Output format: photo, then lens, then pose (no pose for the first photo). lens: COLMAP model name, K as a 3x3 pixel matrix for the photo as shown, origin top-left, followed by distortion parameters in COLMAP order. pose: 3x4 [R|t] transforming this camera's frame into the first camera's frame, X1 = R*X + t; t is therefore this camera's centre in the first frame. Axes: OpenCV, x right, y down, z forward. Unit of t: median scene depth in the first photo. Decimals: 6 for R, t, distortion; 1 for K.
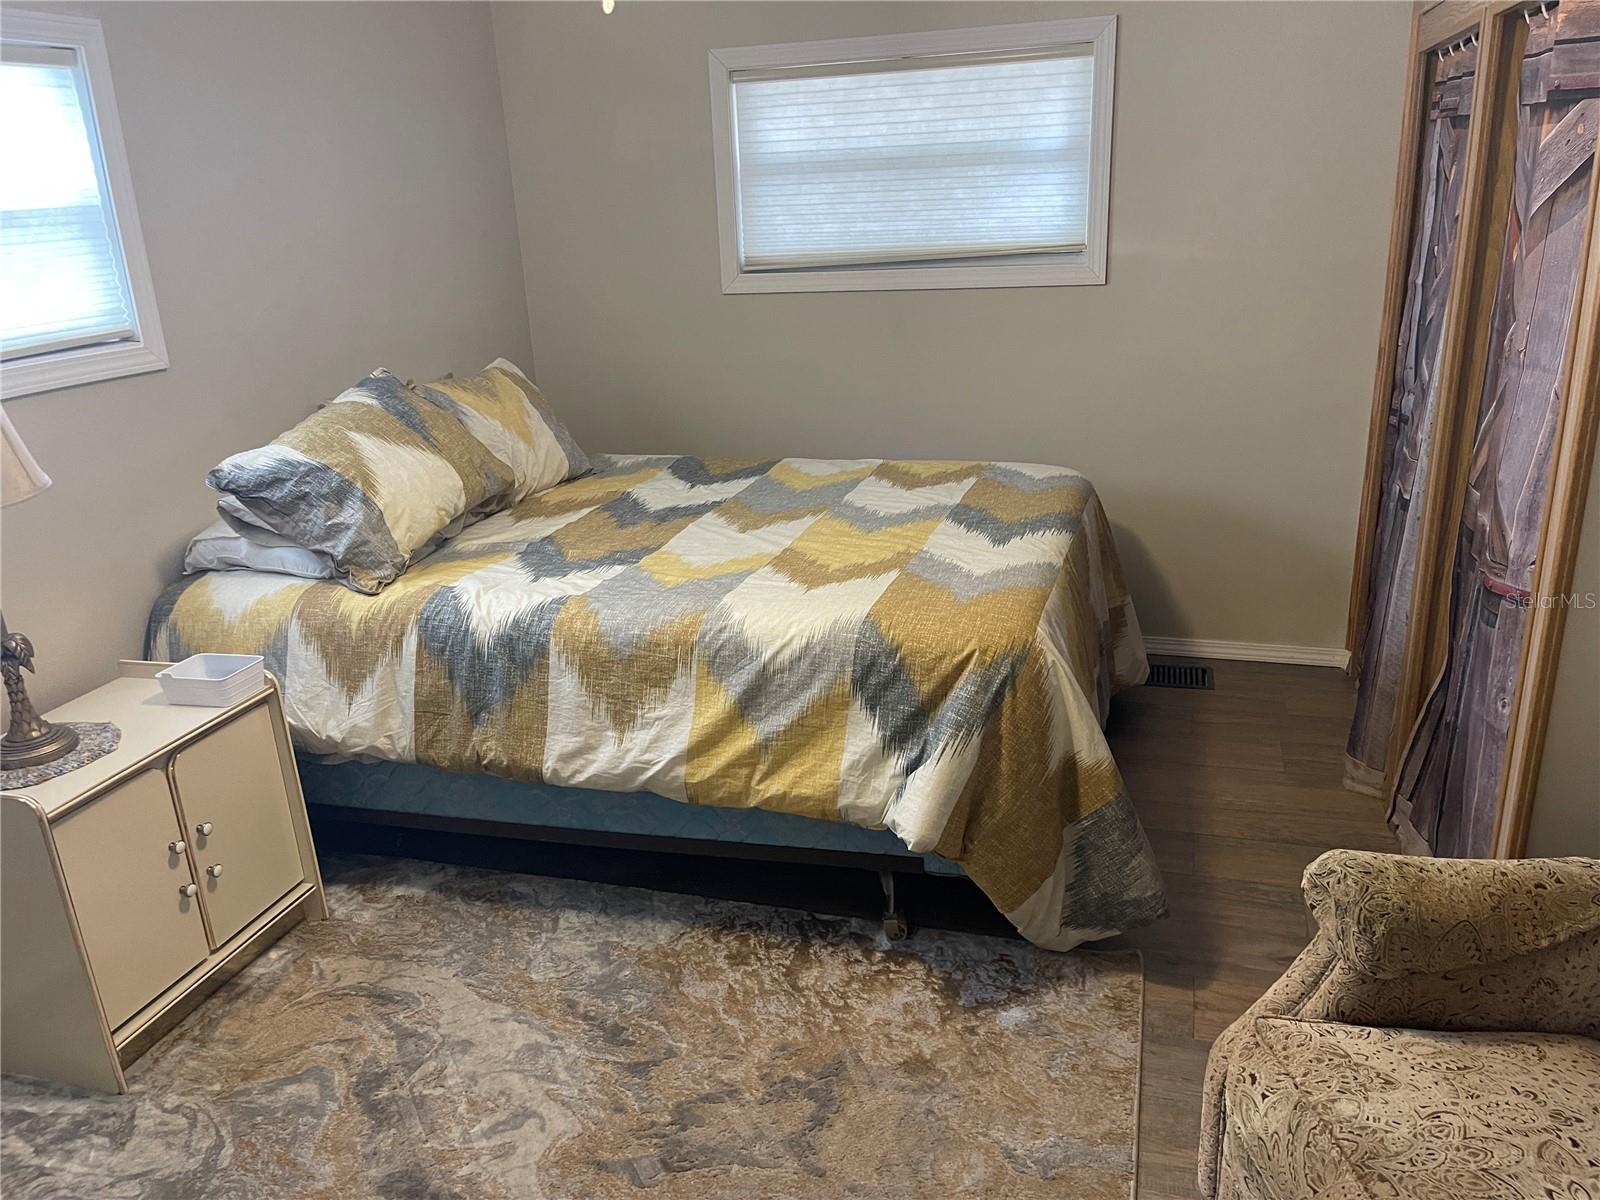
lens RADIAL K [[1211.8, 0, 807.4], [0, 1211.8, 611.2], [0, 0, 1]] dist [0.005201, -0.025697]
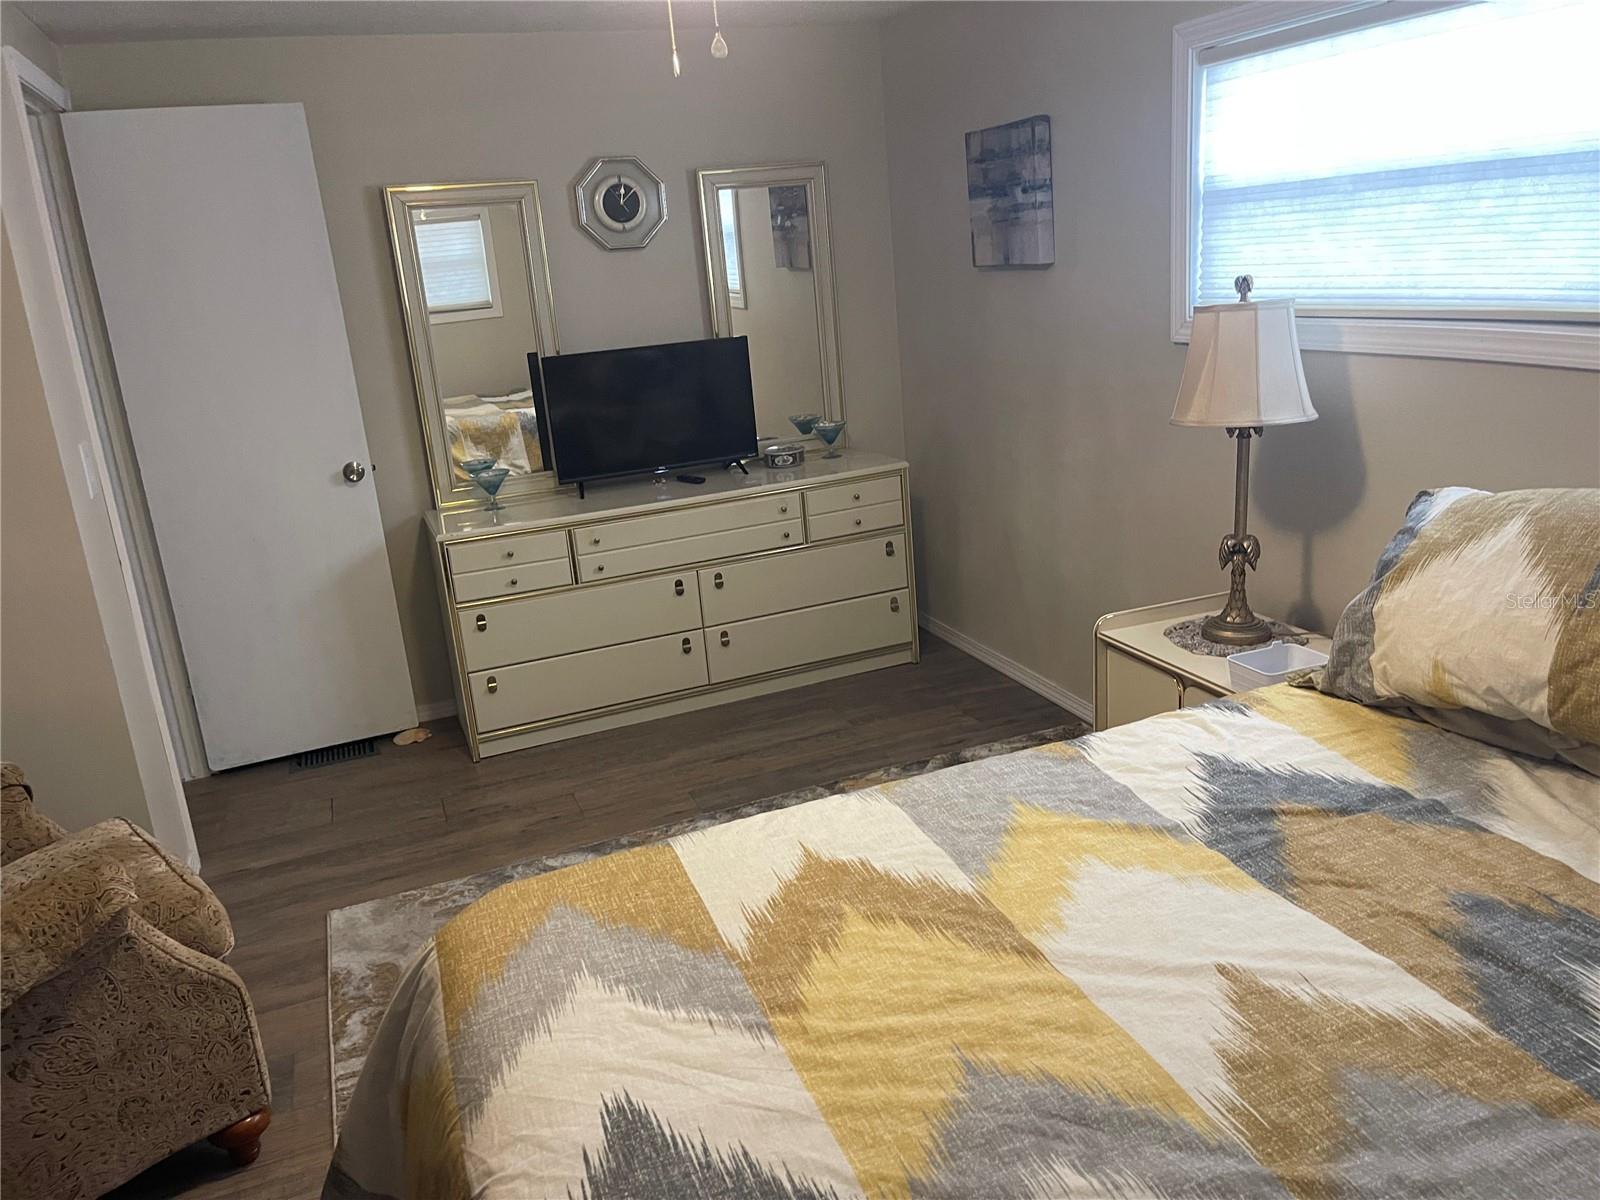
lens RADIAL K [[1211.8, 0, 805.5], [0, 1211.8, 592.5], [0, 0, 1]] dist [0.005201, -0.025697]
pose [[-0.781293, 0.271972, -0.561794, 0.293059], [-0.094506, 0.838150, 0.537190, -0.431626], [0.616969, 0.472795, -0.629137, 1.215091]]
